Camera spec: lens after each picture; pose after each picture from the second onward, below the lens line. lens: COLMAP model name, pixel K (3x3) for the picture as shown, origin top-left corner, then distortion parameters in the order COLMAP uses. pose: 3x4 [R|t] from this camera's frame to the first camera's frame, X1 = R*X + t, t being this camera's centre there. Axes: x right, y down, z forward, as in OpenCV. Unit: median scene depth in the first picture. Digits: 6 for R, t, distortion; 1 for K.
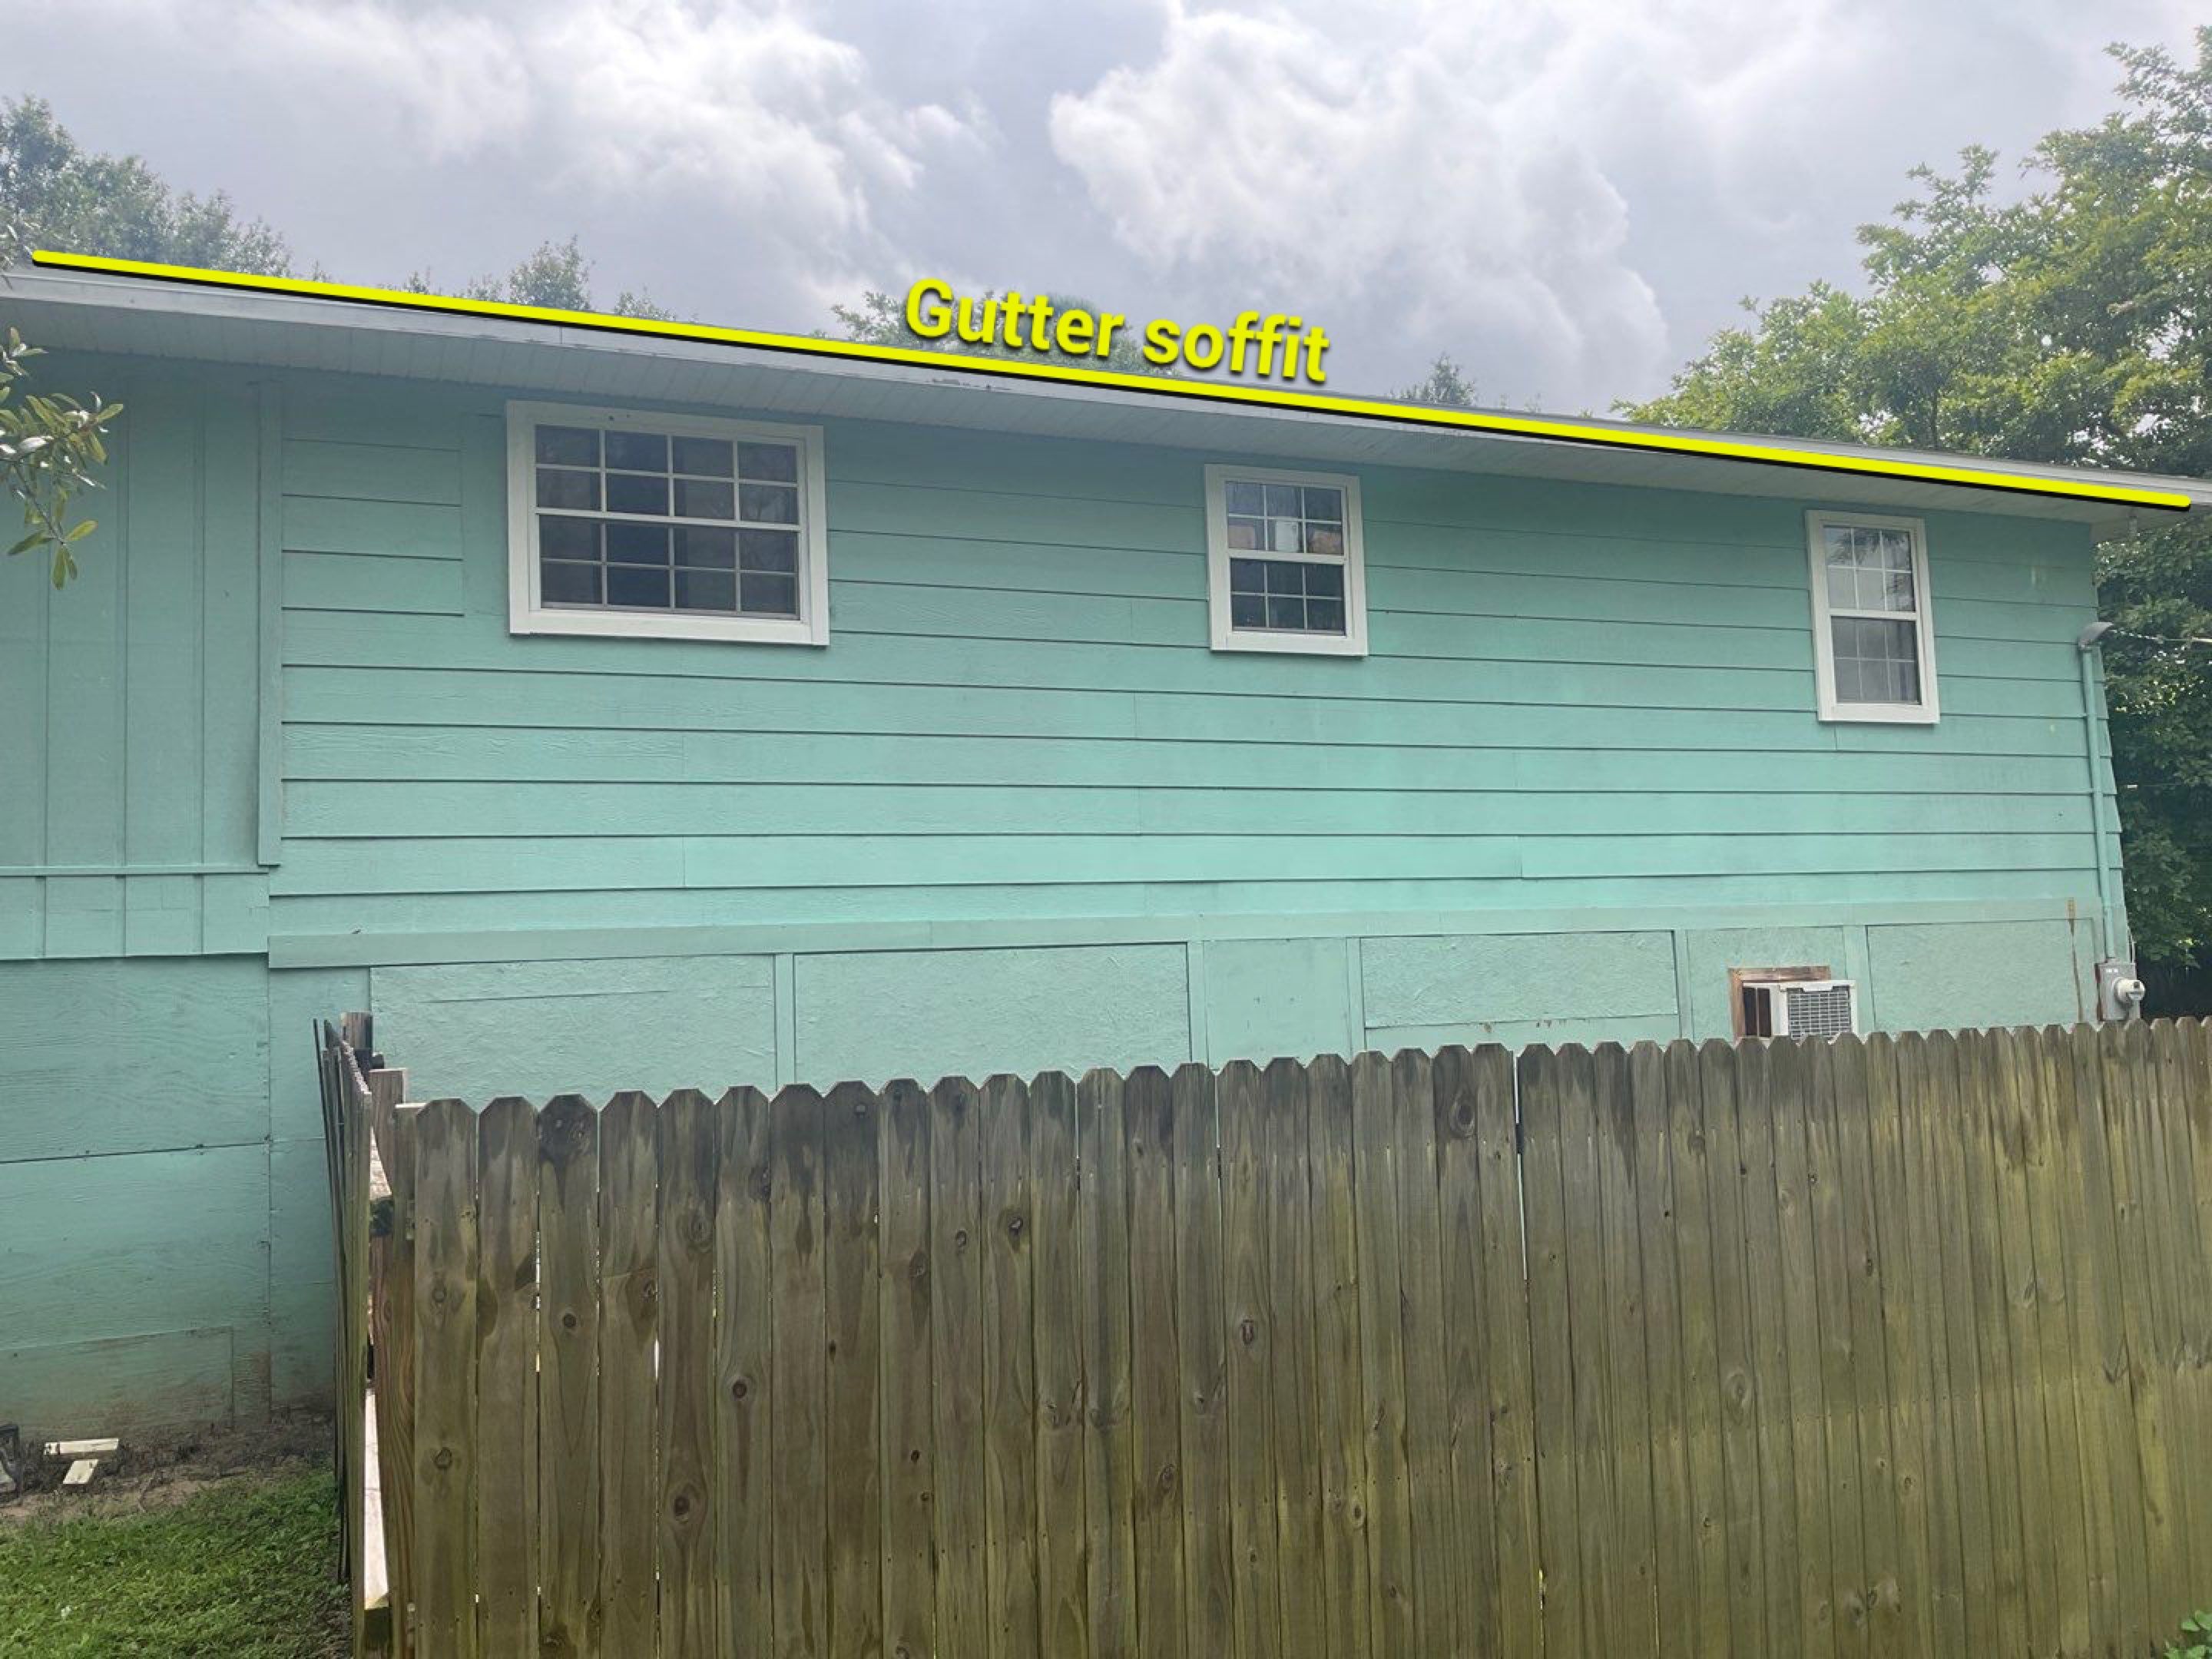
lens RADIAL K [[1966.8, 0, 1102.6], [0, 1966.8, 810.9], [0, 0, 1]] dist [0.151981, -0.334350]
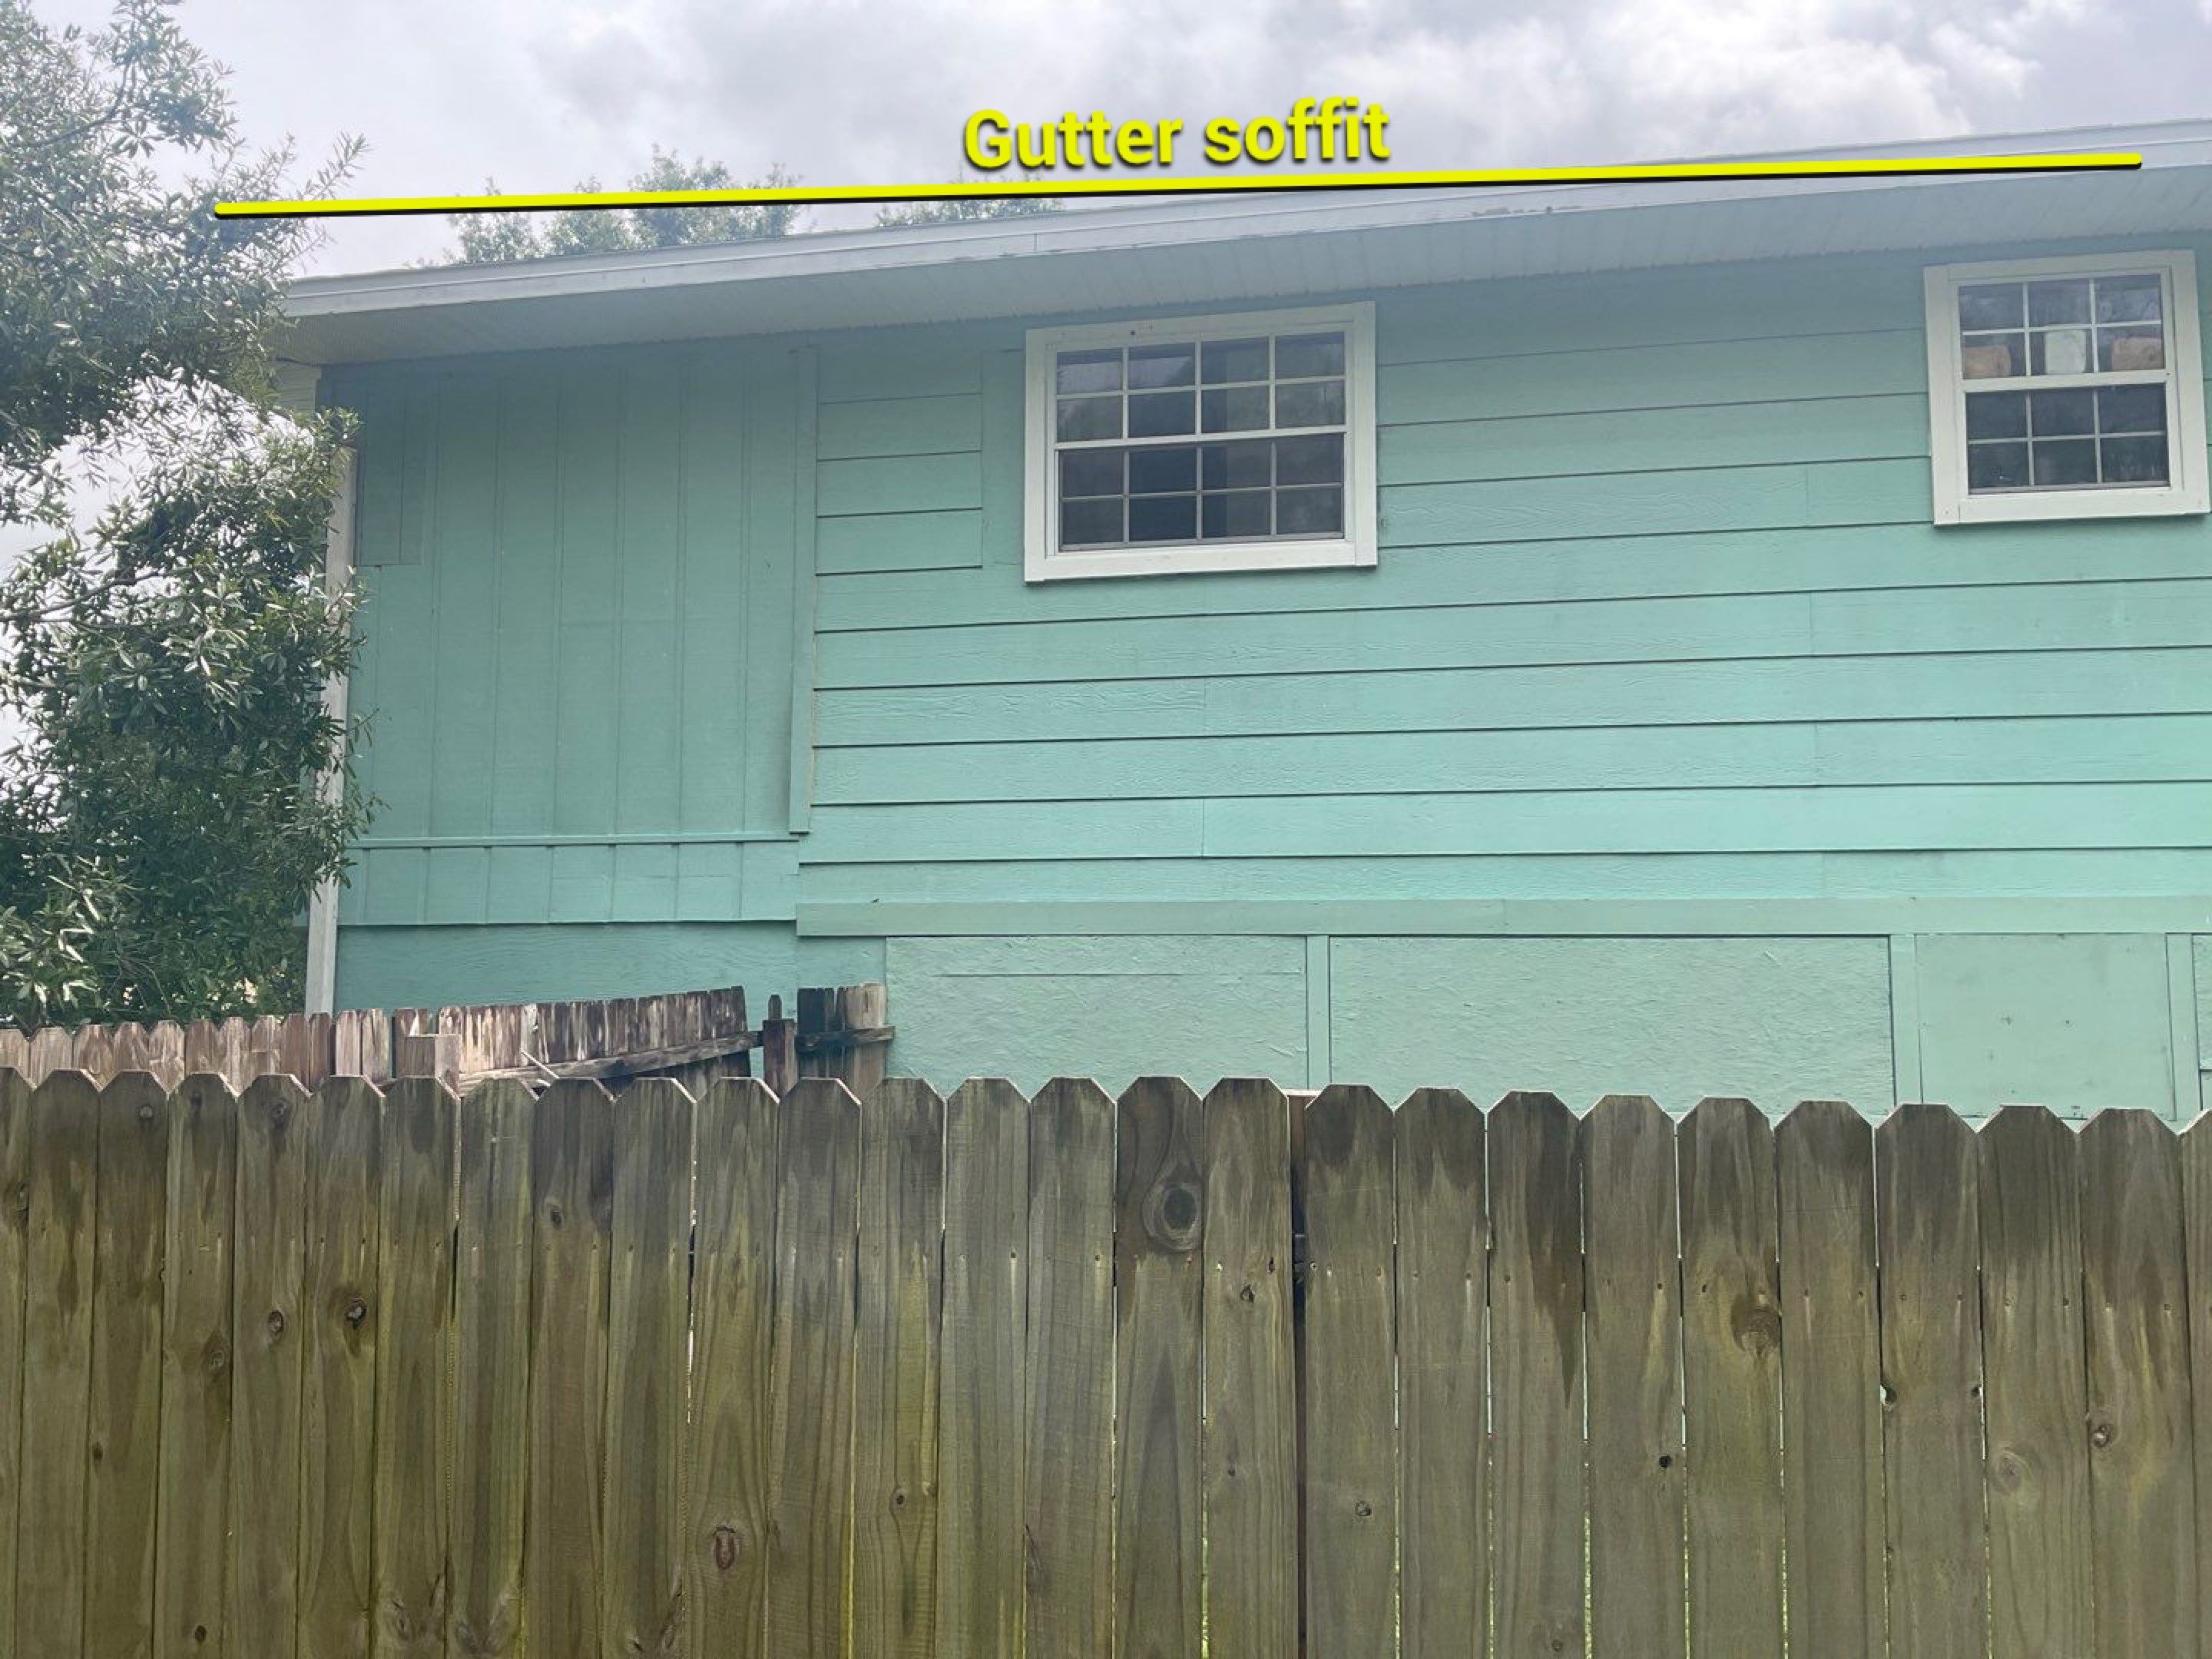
lens RADIAL K [[1892.7, 0, 1093.4], [0, 1892.7, 823.5], [0, 0, 1]] dist [0.070369, -0.126636]
pose [[0.810318, -0.015283, -0.585792, 0.434305], [0.016147, 0.999863, -0.003750, 0.048366], [0.585768, -0.006420, 0.810453, 0.540940]]
